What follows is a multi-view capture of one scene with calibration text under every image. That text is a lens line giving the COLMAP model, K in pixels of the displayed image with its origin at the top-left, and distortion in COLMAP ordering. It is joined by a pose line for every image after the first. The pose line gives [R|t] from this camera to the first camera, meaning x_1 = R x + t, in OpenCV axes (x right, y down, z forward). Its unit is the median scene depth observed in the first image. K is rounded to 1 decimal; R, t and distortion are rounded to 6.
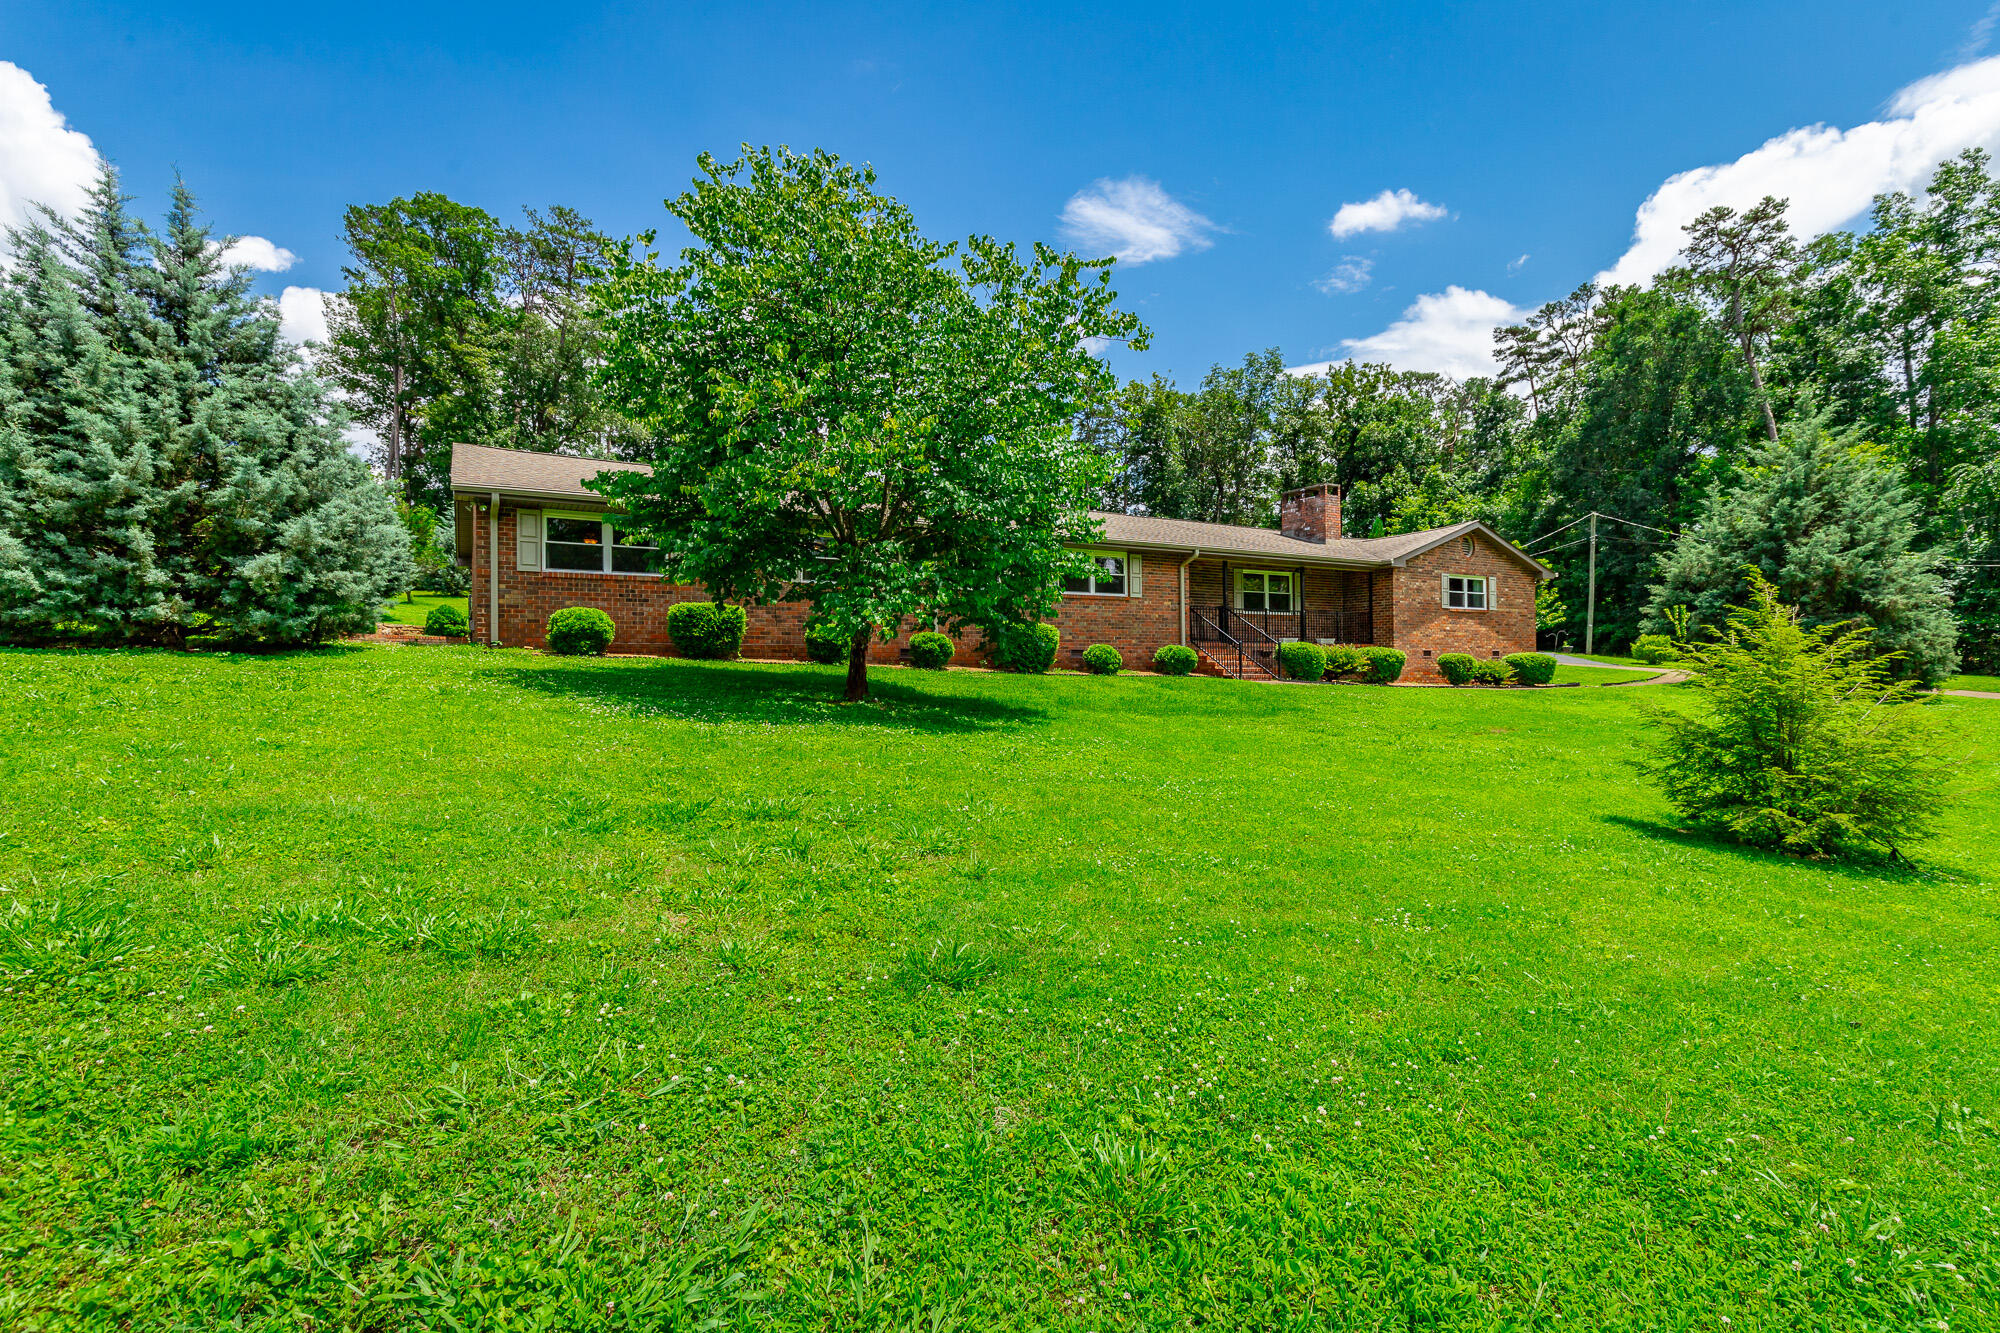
lens RADIAL K [[923.9, 0, 1008.2], [0, 923.9, 666.5], [0, 0, 1]] dist [-0.001313, 0.000693]
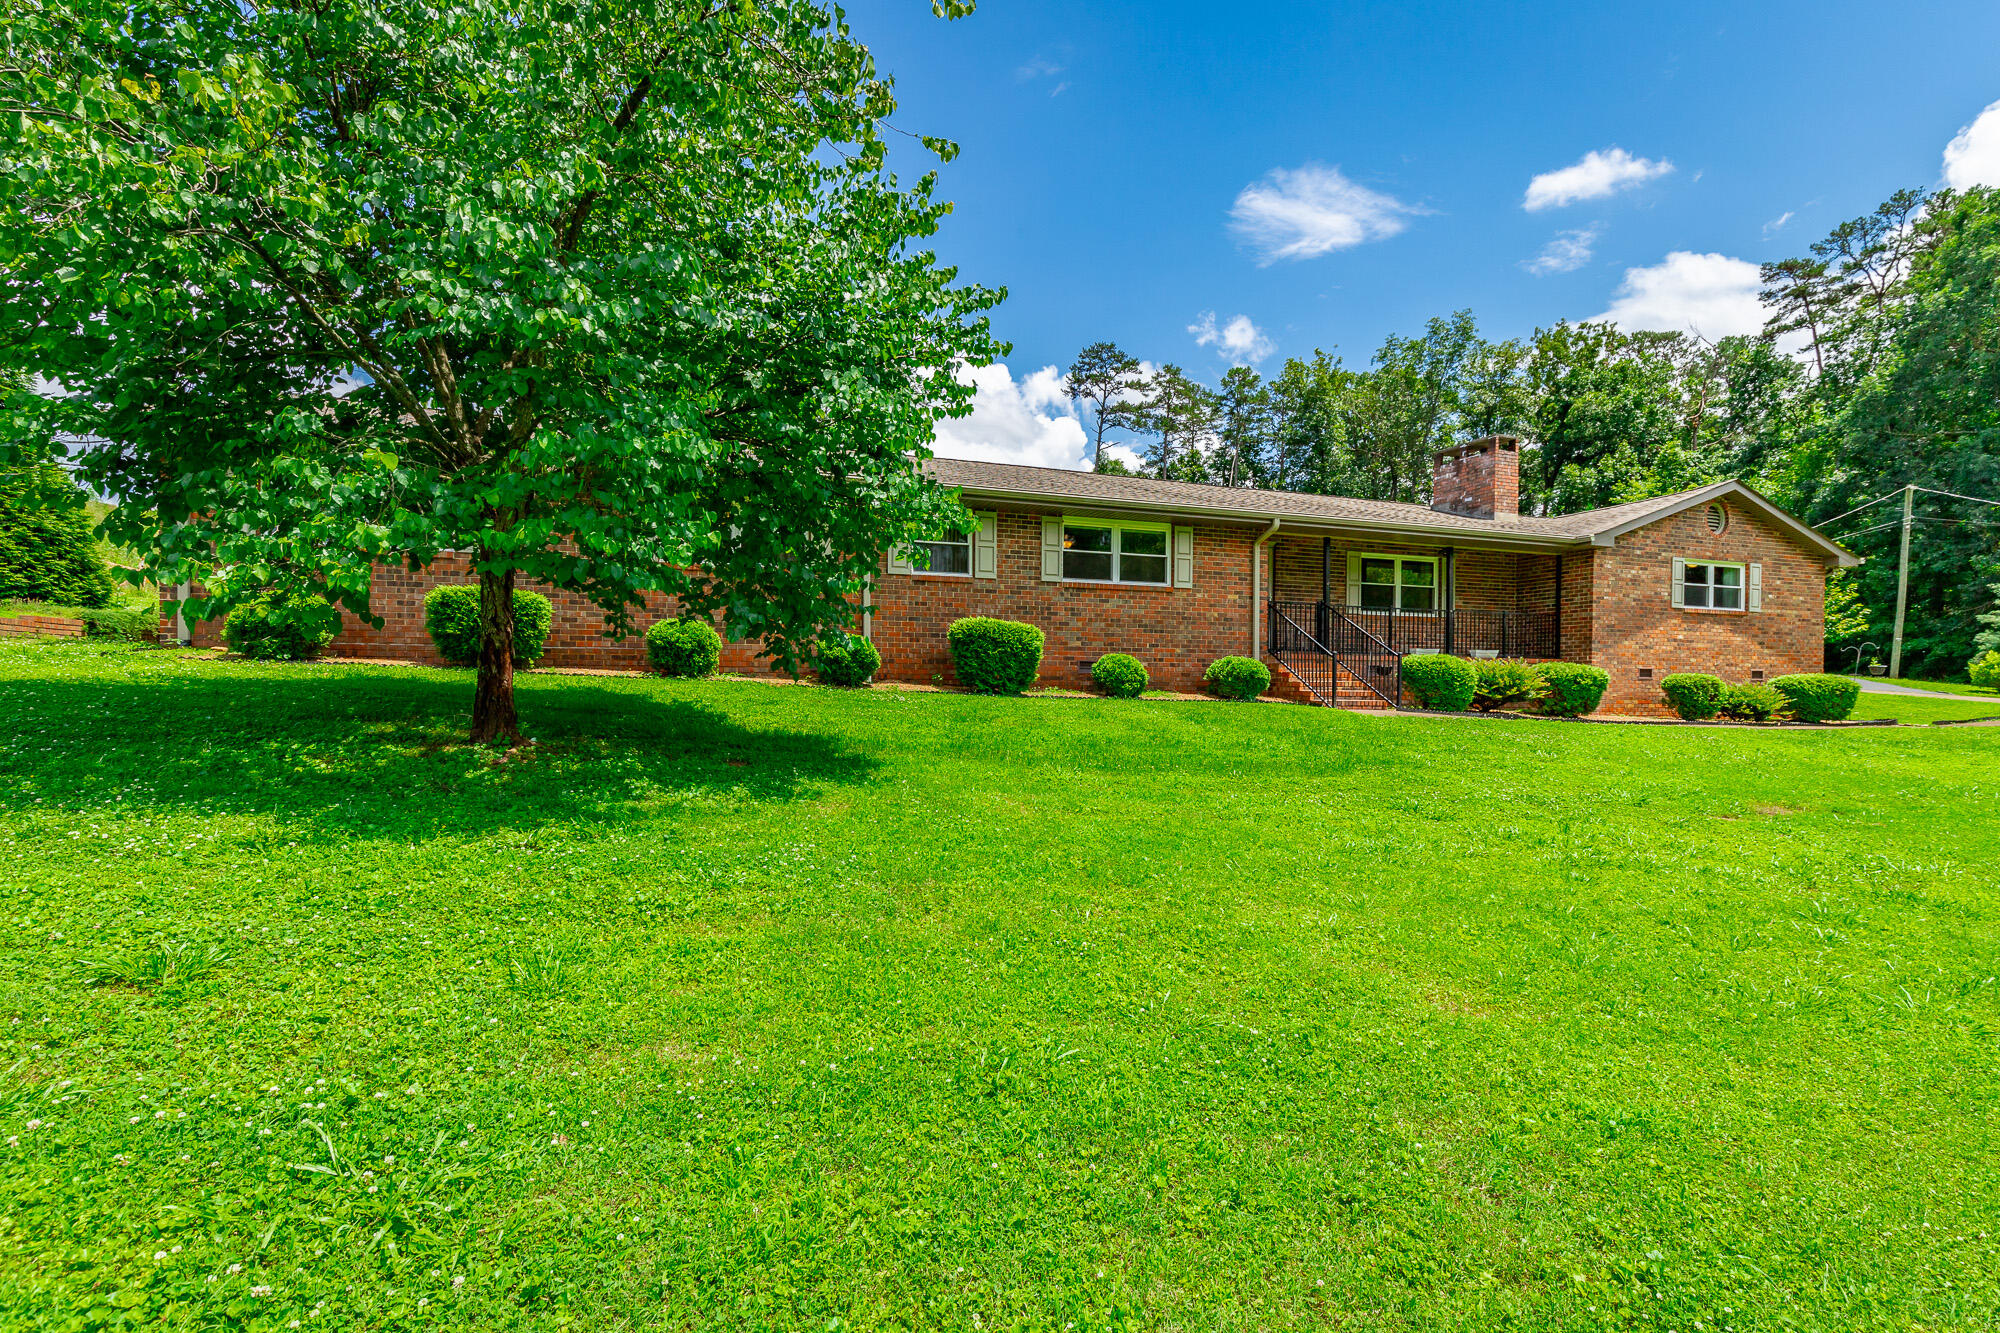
lens RADIAL K [[925.5, 0, 1000.6], [0, 925.5, 706.4], [0, 0, 1]] dist [-0.001249, 0.000814]
pose [[0.981649, 0.019044, -0.189743, 0.065588], [-0.013928, 0.999504, 0.028261, -0.001273], [0.190187, -0.025100, 0.981427, 0.134119]]
